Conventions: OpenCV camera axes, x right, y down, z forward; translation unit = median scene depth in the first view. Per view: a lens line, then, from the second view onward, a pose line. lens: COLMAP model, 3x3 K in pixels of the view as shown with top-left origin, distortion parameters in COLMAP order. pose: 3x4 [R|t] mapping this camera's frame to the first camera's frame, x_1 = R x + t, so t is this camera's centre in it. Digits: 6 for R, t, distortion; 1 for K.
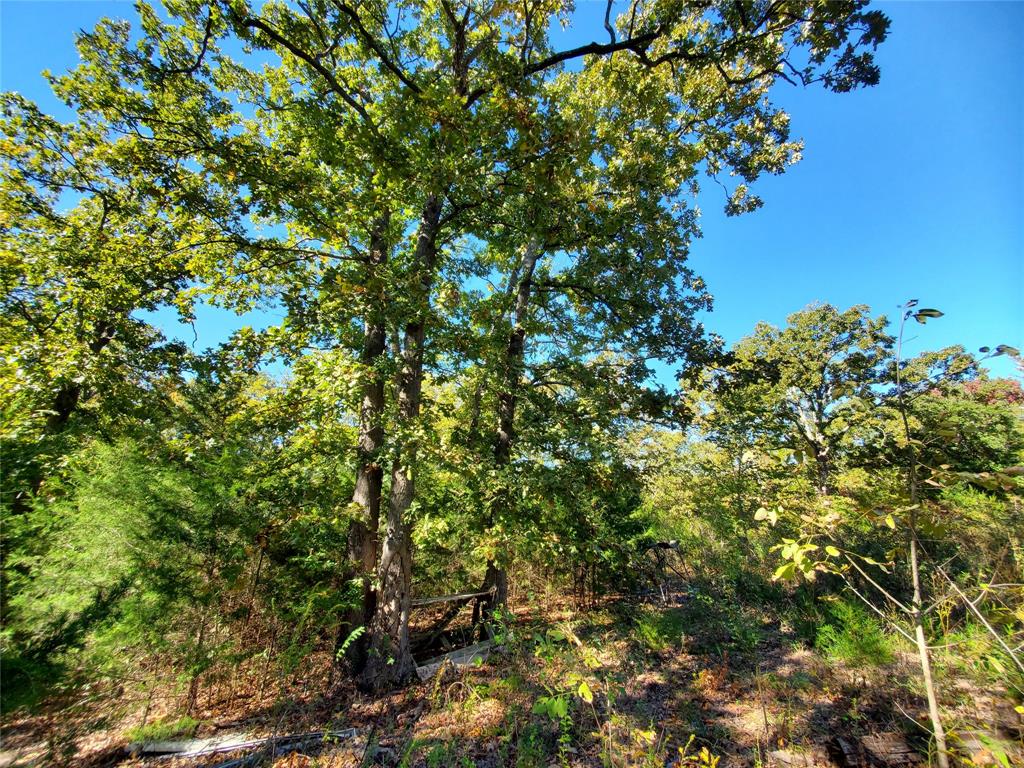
lens RADIAL K [[405.8, 0, 504.3], [0, 405.8, 384.2], [0, 0, 1]] dist [-0.001620, -0.000161]
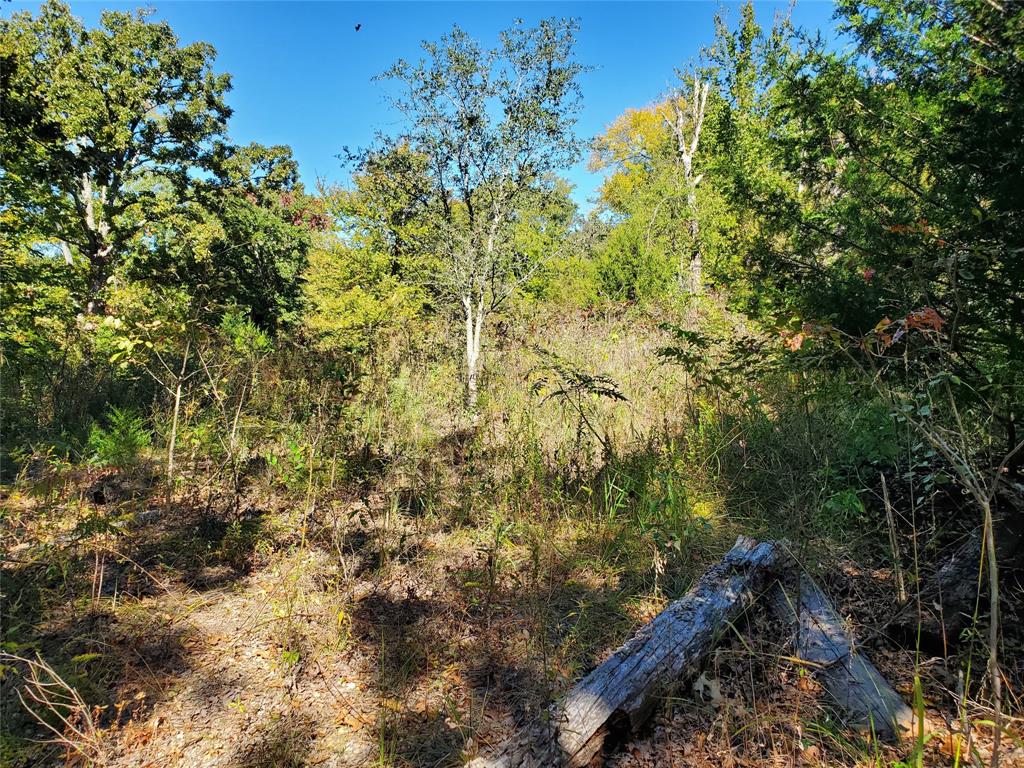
lens RADIAL K [[797.0, 0, 508.8], [0, 797.0, 382.7], [0, 0, 1]] dist [0.015726, -0.004323]
pose [[0.407863, -0.001793, 0.913041, -0.091113], [-0.319789, 0.936376, 0.144691, -0.021948], [-0.855209, -0.350995, 0.381340, -0.089988]]
